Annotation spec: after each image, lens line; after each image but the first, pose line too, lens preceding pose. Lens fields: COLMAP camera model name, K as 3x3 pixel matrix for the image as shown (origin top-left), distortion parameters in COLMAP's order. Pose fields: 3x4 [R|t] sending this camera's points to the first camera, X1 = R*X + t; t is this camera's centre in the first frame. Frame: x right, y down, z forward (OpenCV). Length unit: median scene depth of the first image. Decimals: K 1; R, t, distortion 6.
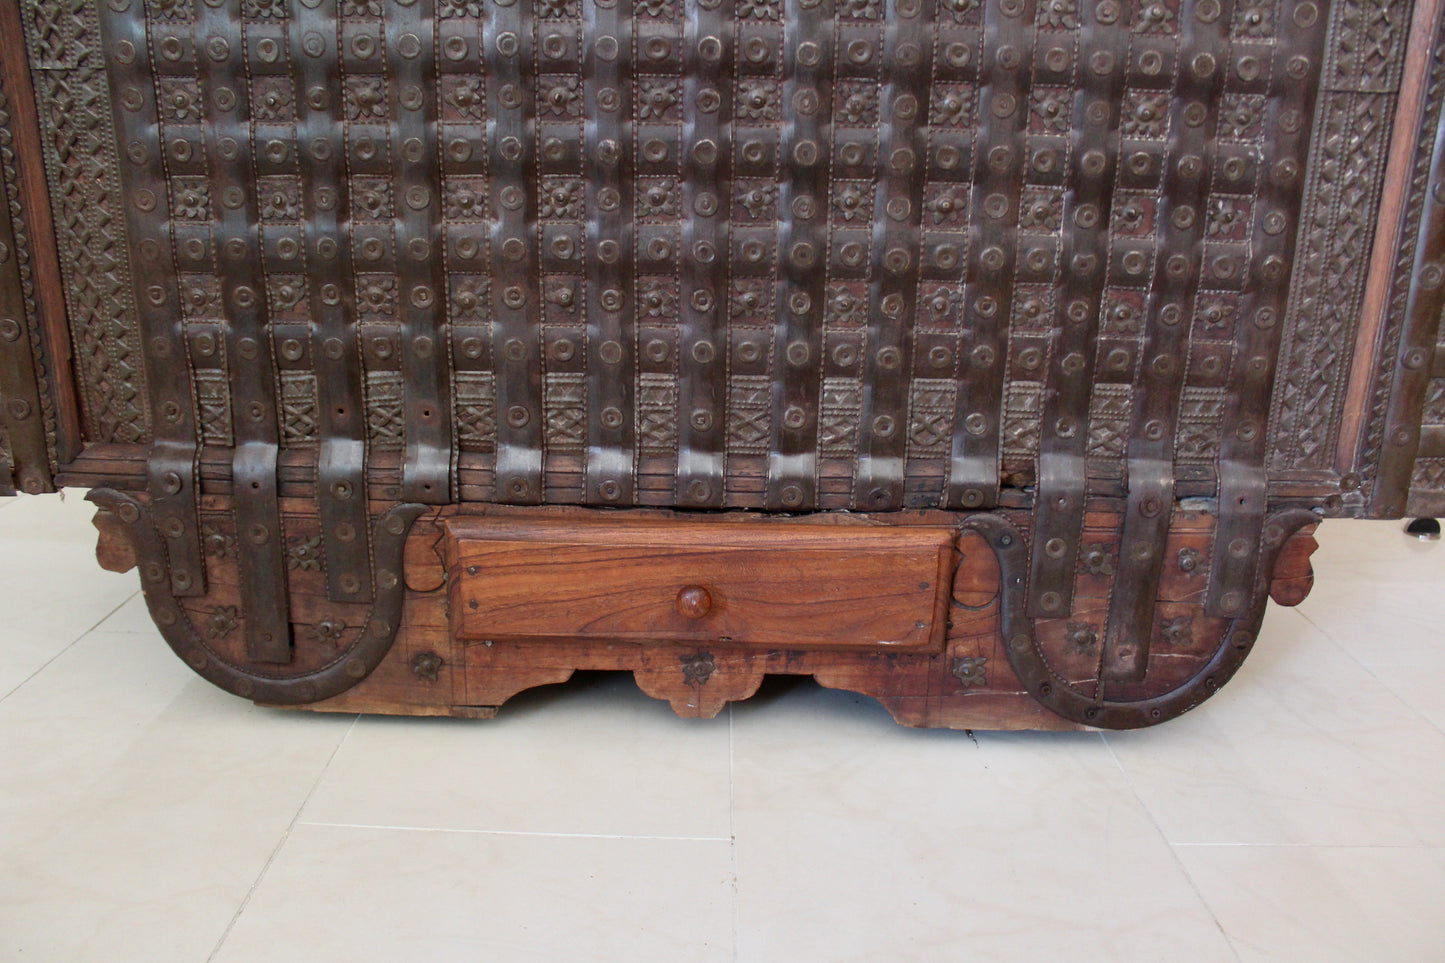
lens RADIAL K [[1183.6, 0, 718.0], [0, 1183.6, 483.8], [0, 0, 1]] dist [-0.166813, 0.135185]
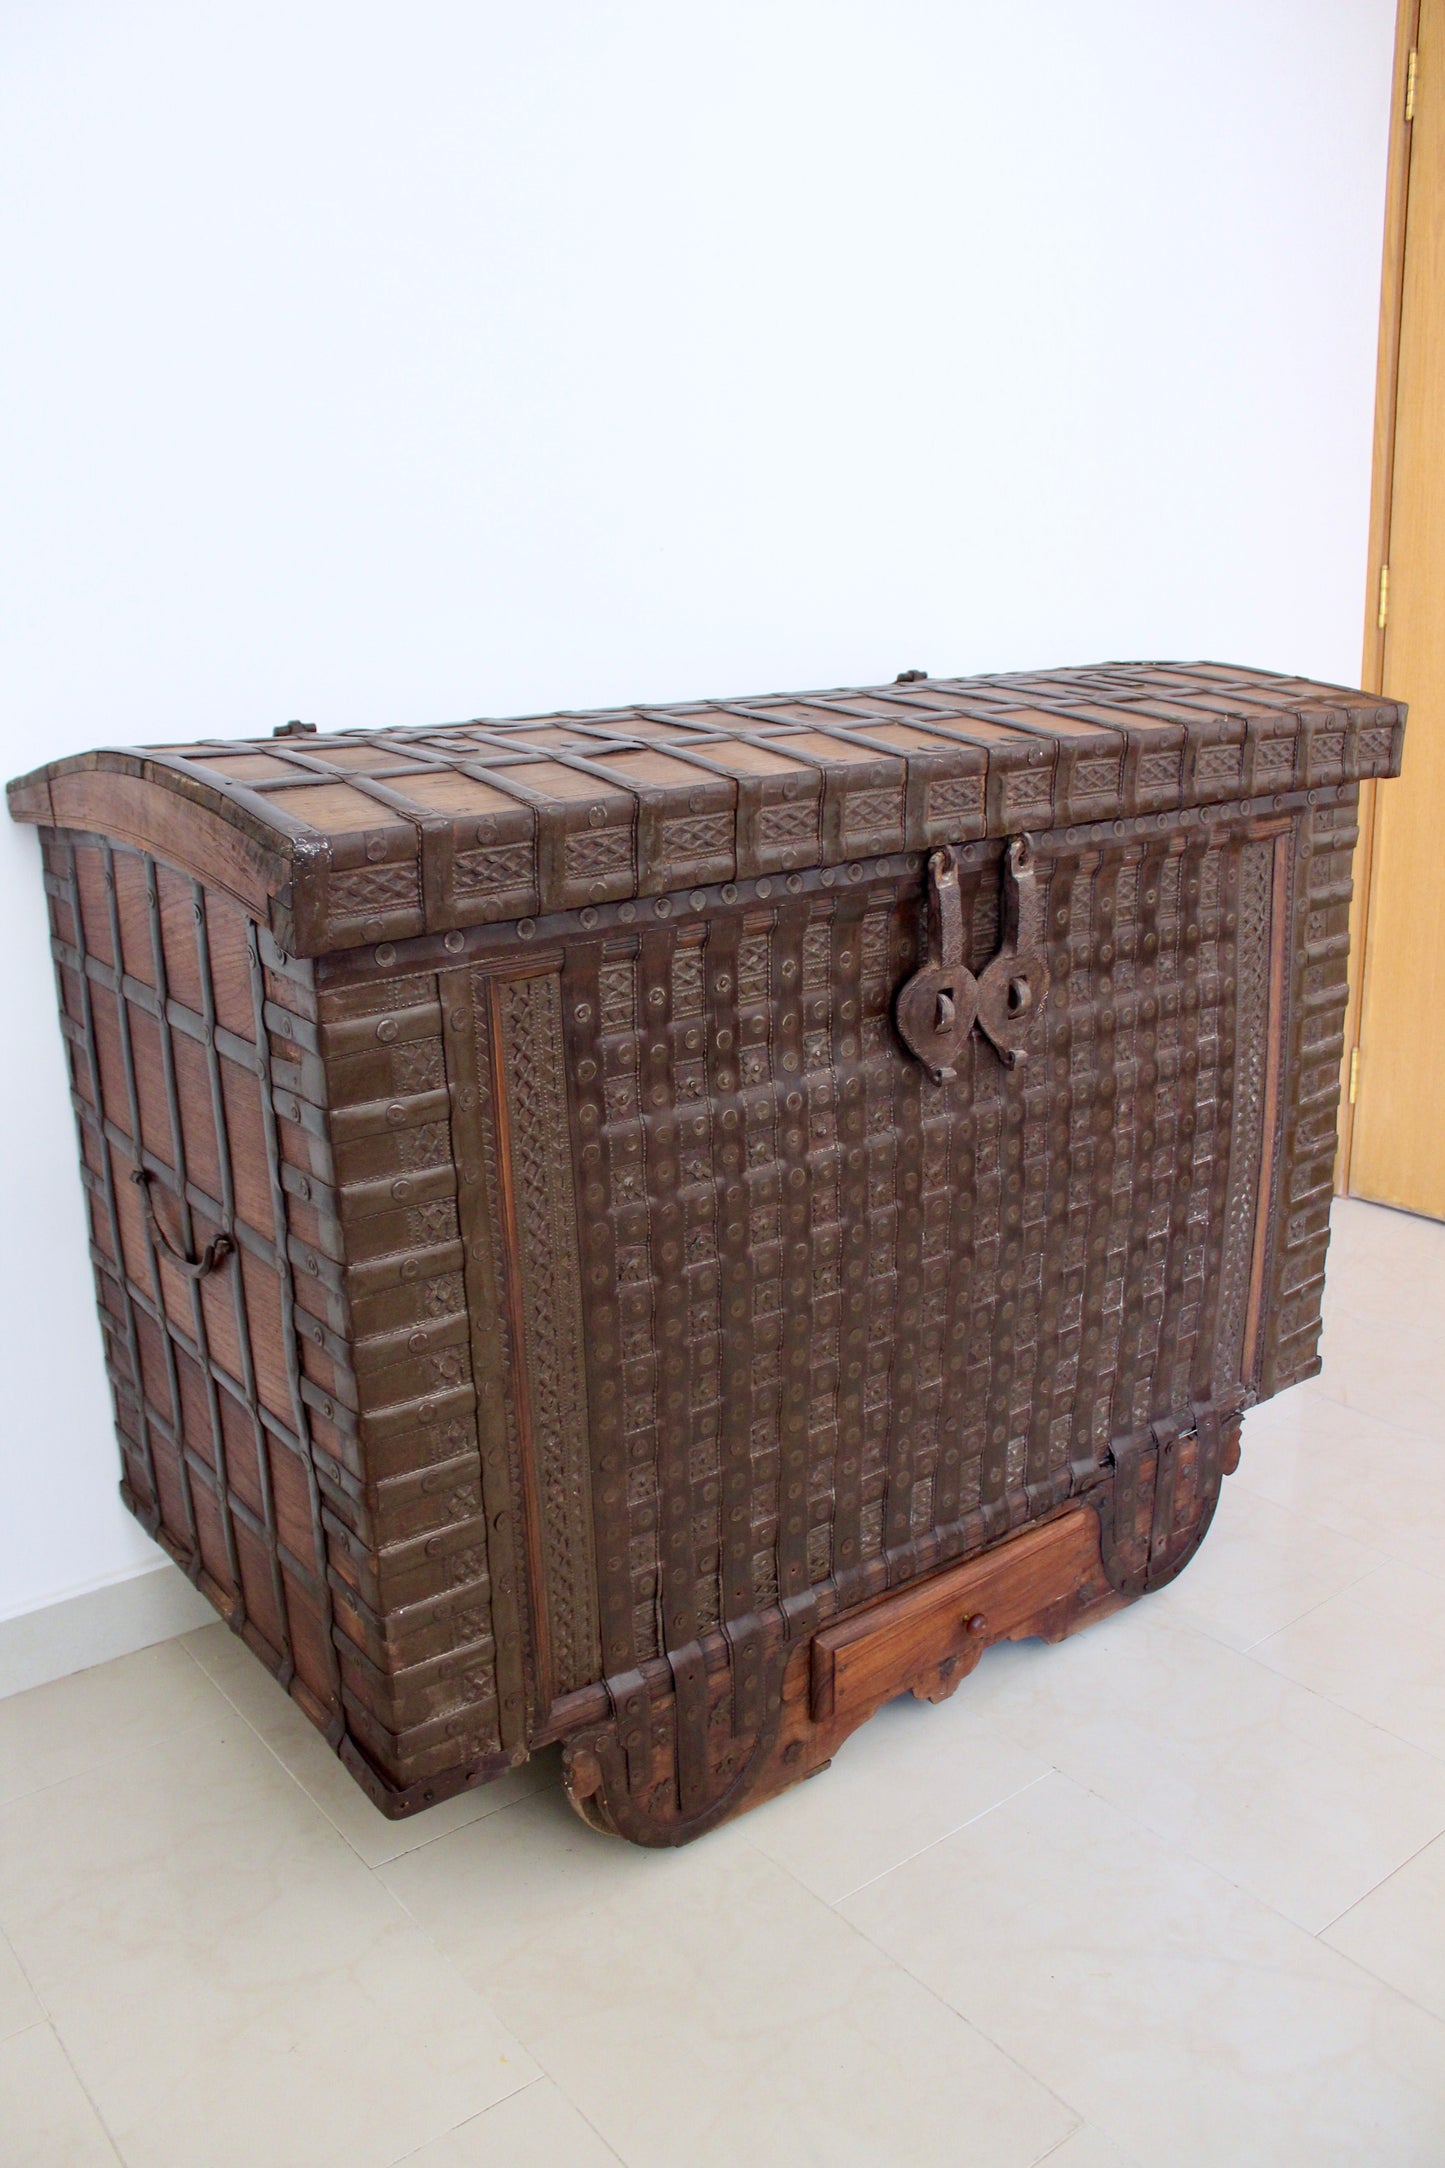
lens RADIAL K [[1775.9, 0, 707.2], [0, 1775.9, 1077.9], [0, 0, 1]] dist [-0.166813, 0.135185]
pose [[0.789266, -0.212037, 0.576281, -1.312051], [0.218538, 0.974038, 0.059082, -0.716449], [-0.573847, 0.079308, 0.815114, -0.548925]]
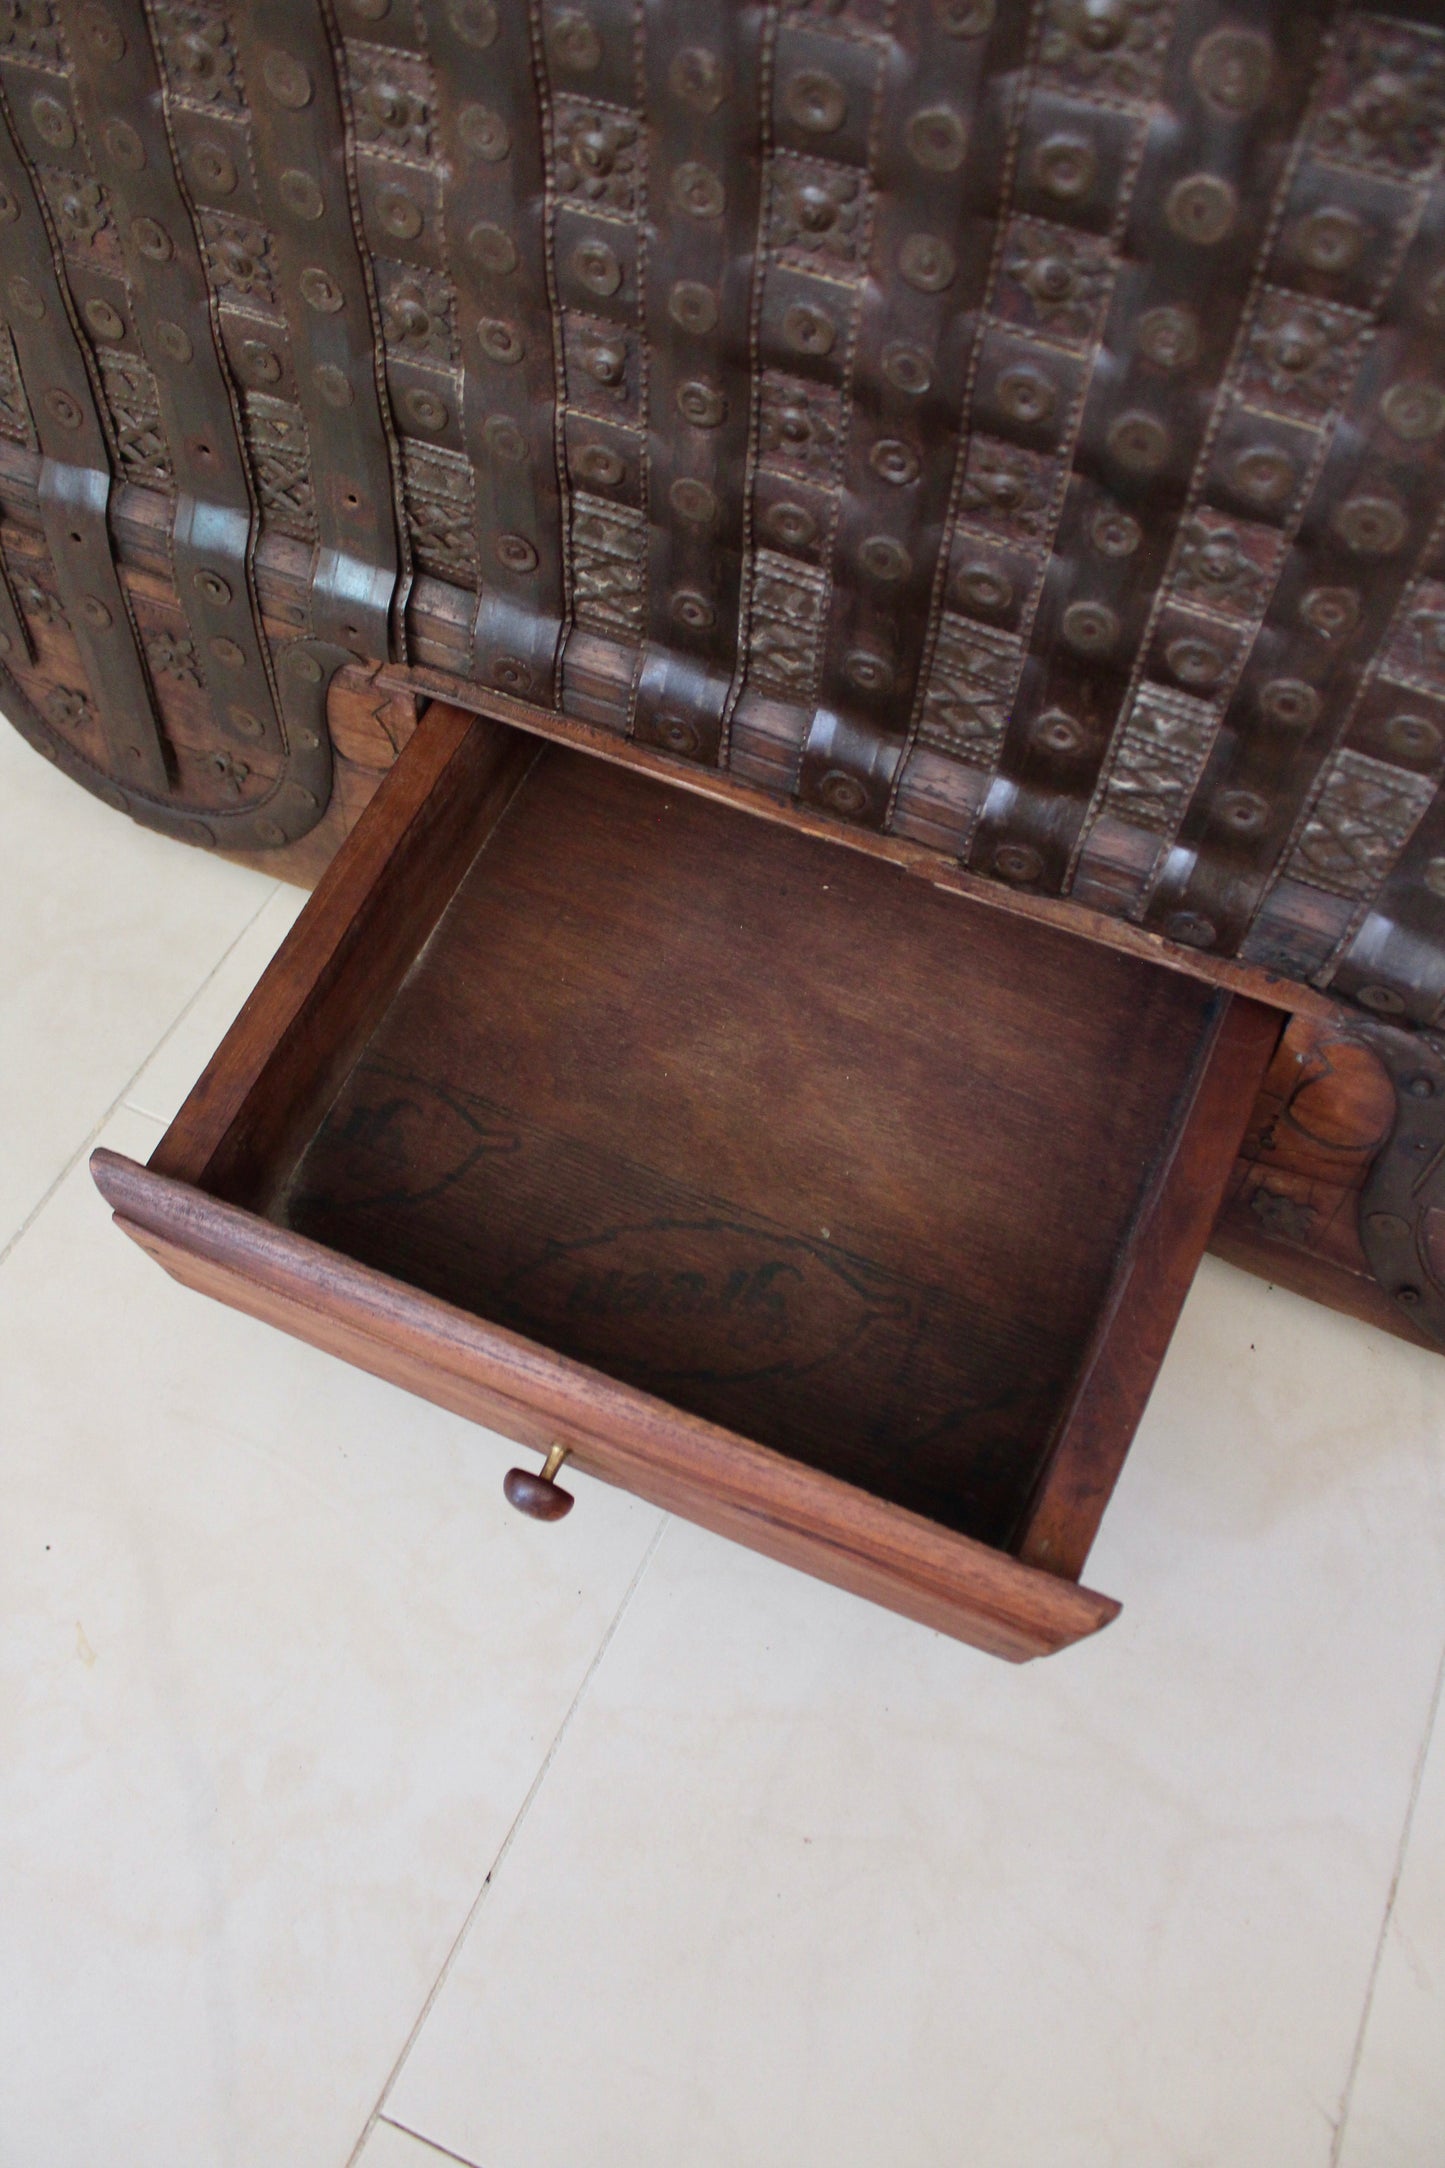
lens RADIAL K [[1775.9, 0, 696.3], [0, 1775.9, 1098.9], [0, 0, 1]] dist [-0.166813, 0.135185]
pose [[0.912854, 0.348936, -0.211995, 0.129210], [-0.136722, 0.750503, 0.646570, -0.364146], [0.384715, -0.561239, 0.732806, 0.374060]]
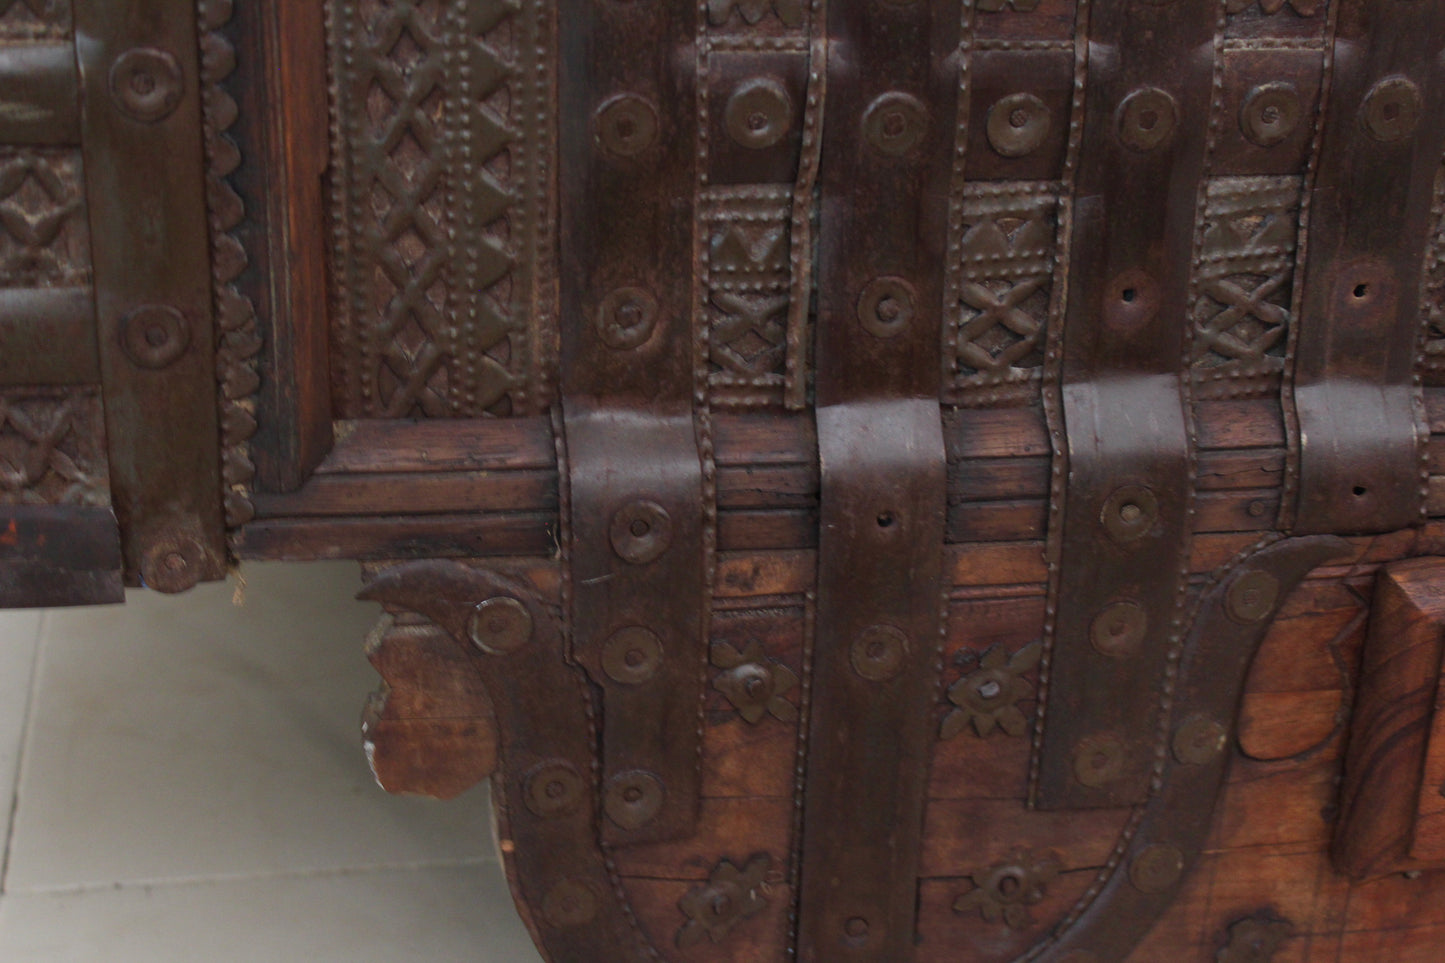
lens RADIAL K [[2236.5, 0, 720.7], [0, 2236.5, 486.5], [0, 0, 1]] dist [-0.024548, 0.000000]
pose [[0.979229, -0.065915, 0.191742, -0.580226], [0.047576, 0.993977, 0.098726, -0.077226], [-0.197094, -0.087553, 0.976467, 0.355705]]
